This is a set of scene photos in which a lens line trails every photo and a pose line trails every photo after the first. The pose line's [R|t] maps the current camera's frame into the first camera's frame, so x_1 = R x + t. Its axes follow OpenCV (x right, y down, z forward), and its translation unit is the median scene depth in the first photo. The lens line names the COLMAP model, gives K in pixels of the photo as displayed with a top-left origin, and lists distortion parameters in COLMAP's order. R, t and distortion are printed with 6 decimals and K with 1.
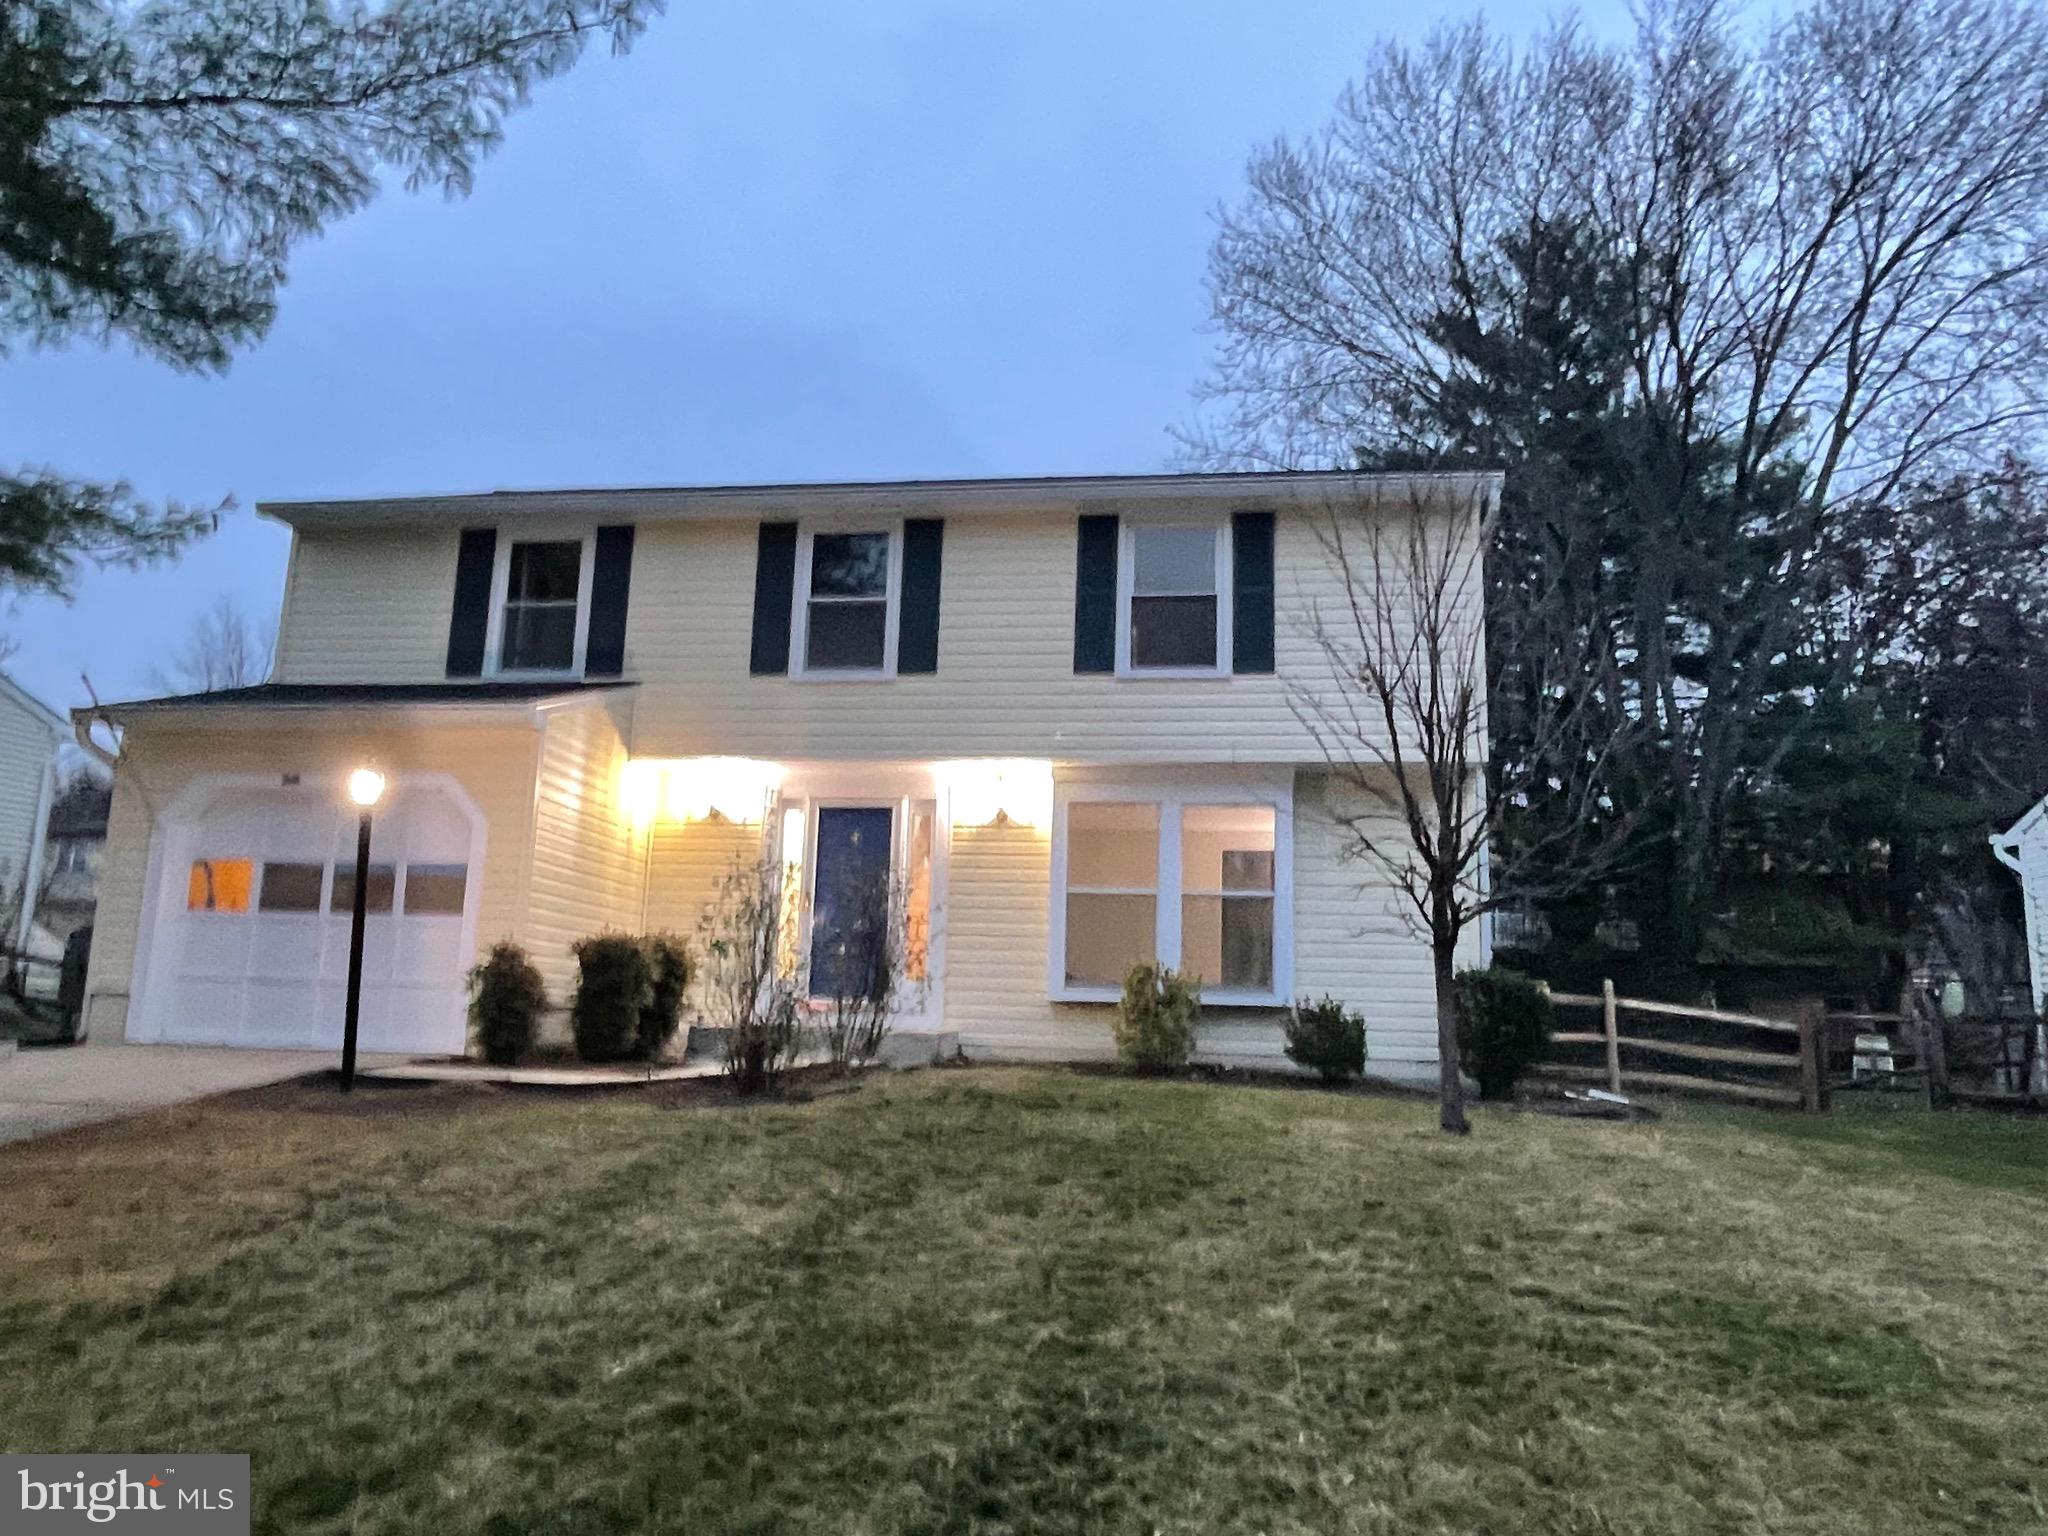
lens RADIAL K [[1454.9, 0, 1007.5], [0, 1454.9, 762.3], [0, 0, 1]] dist [-0.007000, 0.005951]
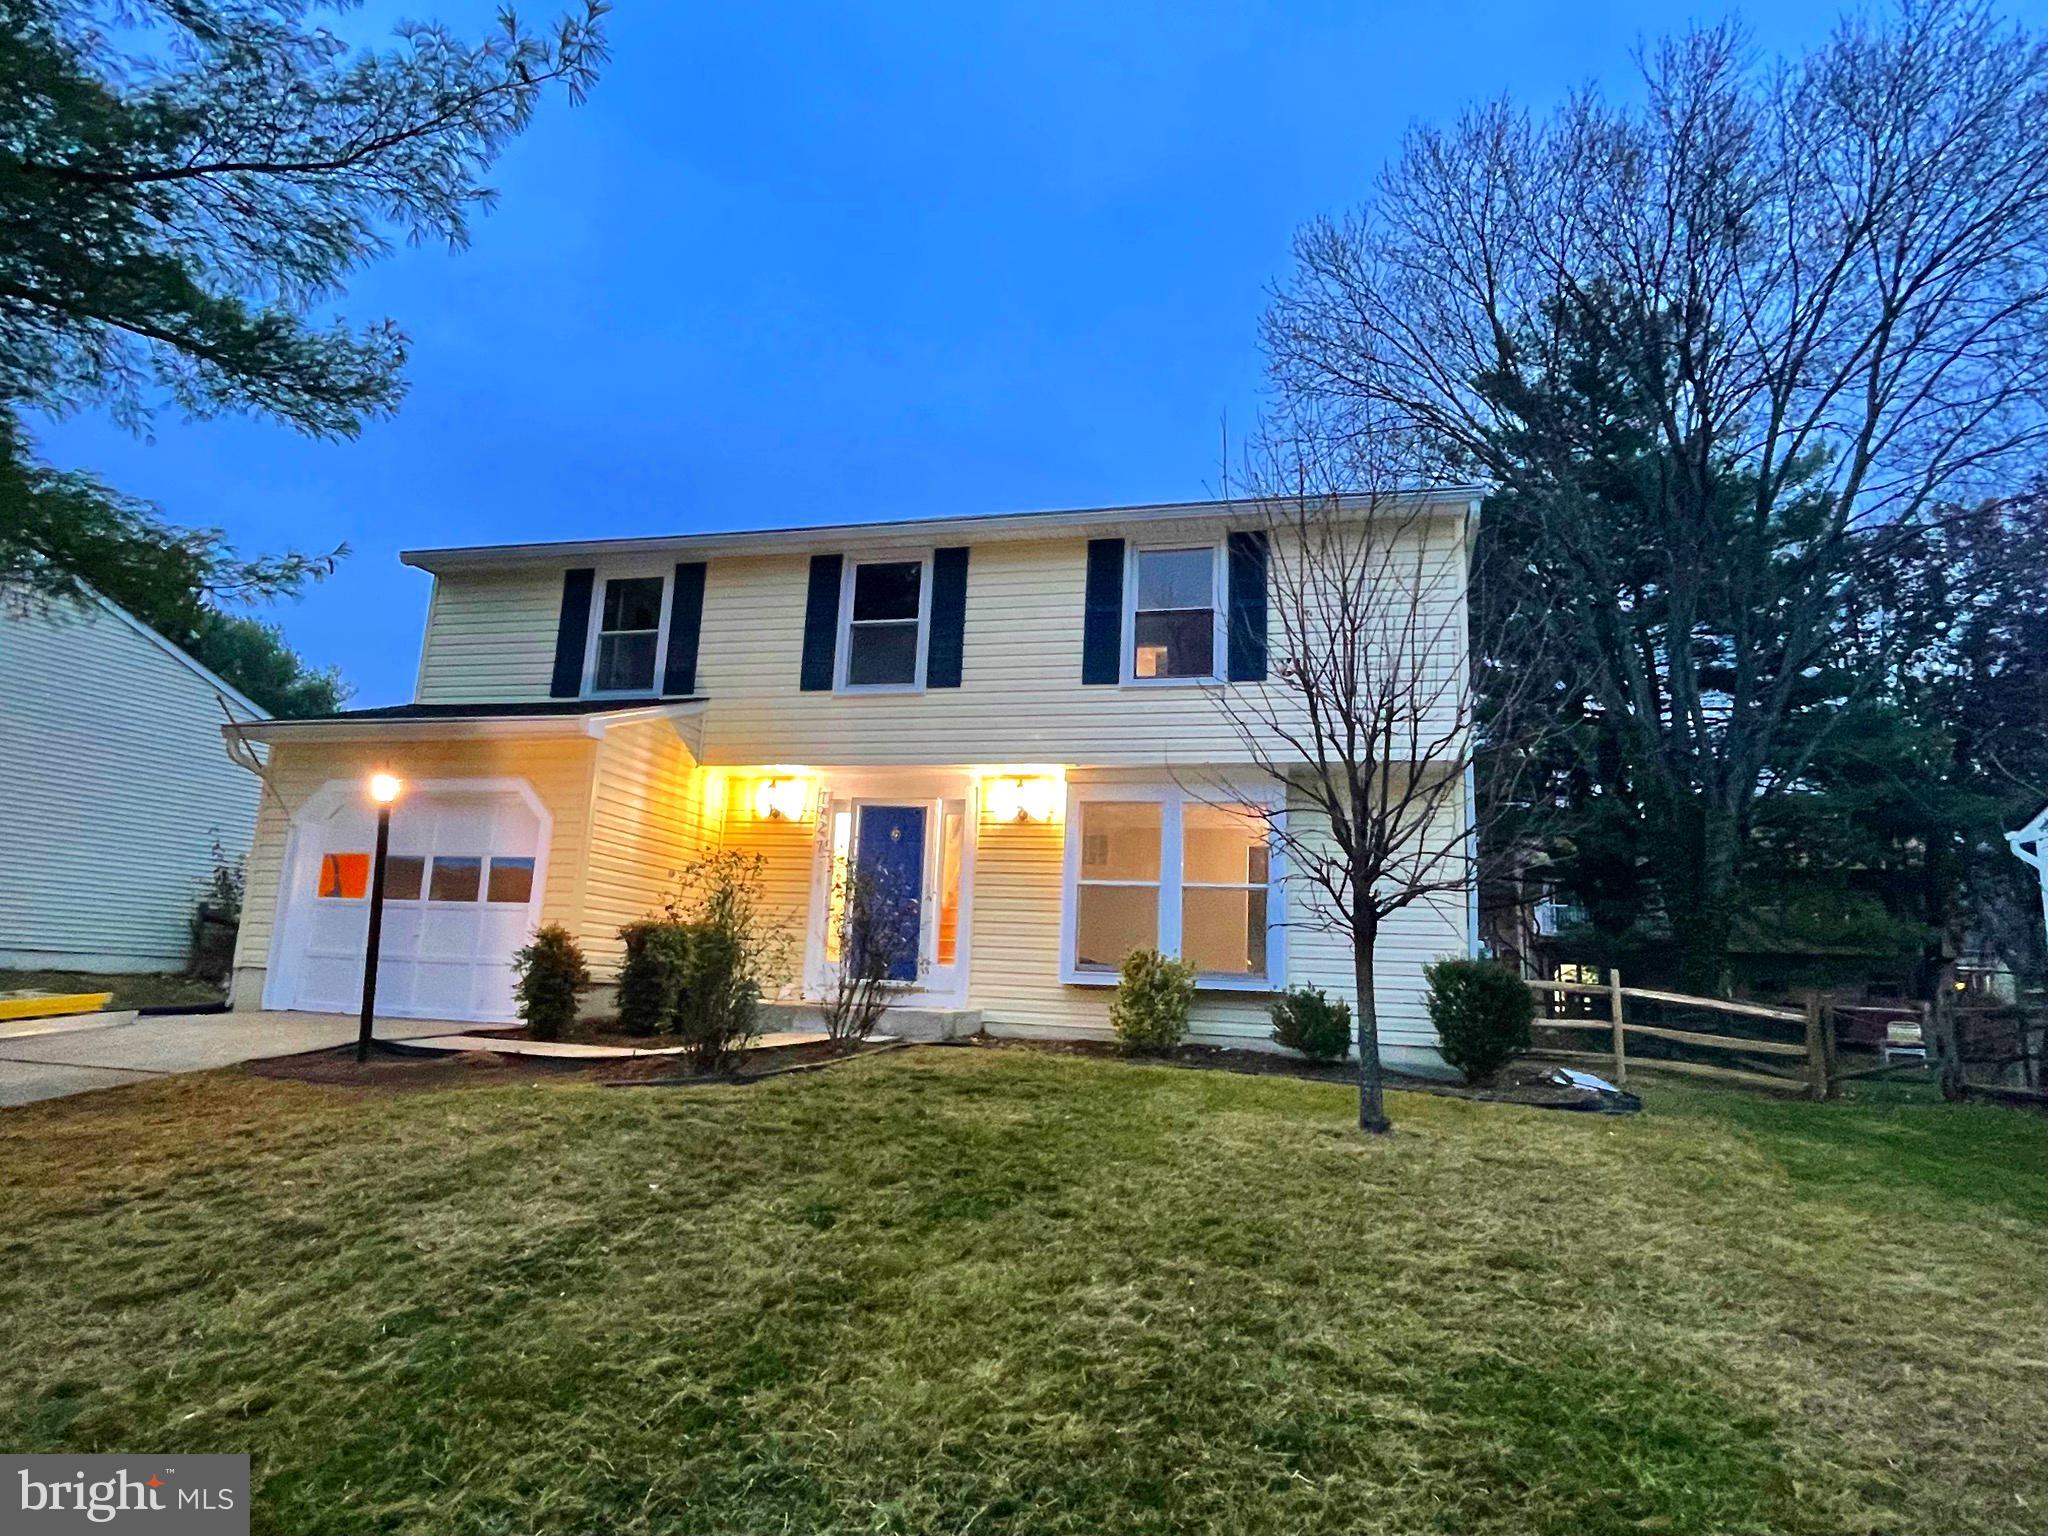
lens RADIAL K [[1196.9, 0, 1012.0], [0, 1196.9, 765.9], [0, 0, 1]] dist [-0.004363, 0.000430]
pose [[0.992960, -0.008154, -0.118171, 0.095638], [0.006979, 0.999922, -0.010353, 0.008994], [0.118246, 0.009456, 0.992939, 0.097423]]
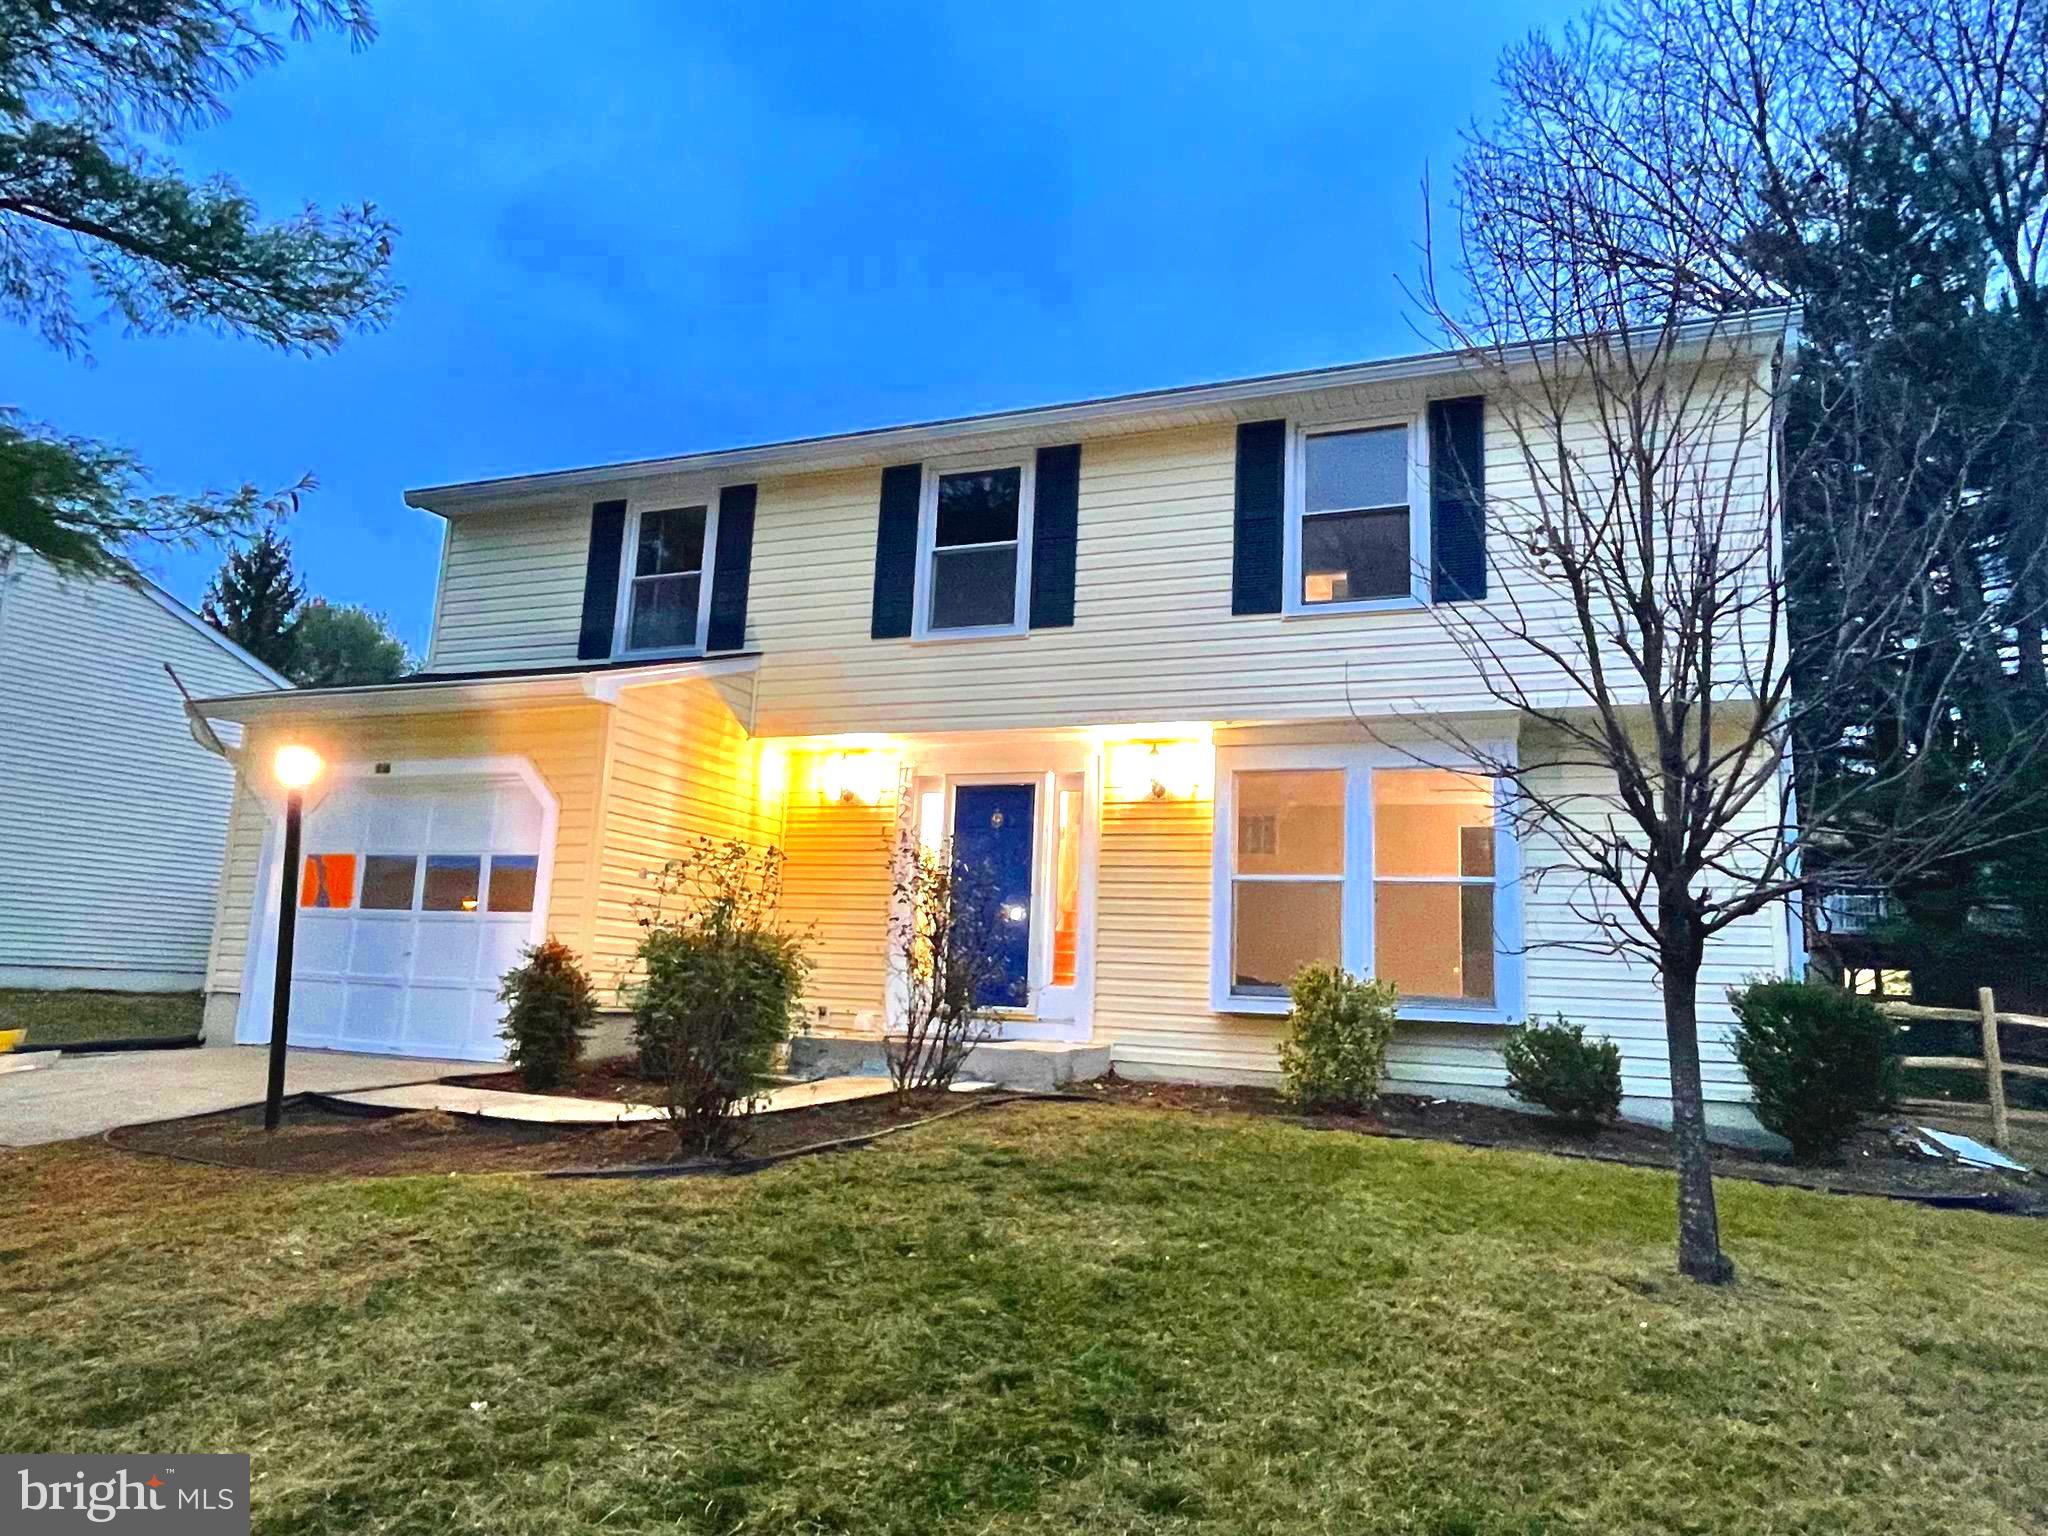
lens RADIAL K [[1322.4, 0, 1012.8], [0, 1322.4, 762.0], [0, 0, 1]] dist [0.000337, -0.007082]
pose [[0.970852, -0.029569, -0.237848, 0.097197], [0.030004, 0.999548, -0.001791, 0.019118], [0.237793, -0.005398, 0.971301, 0.233934]]
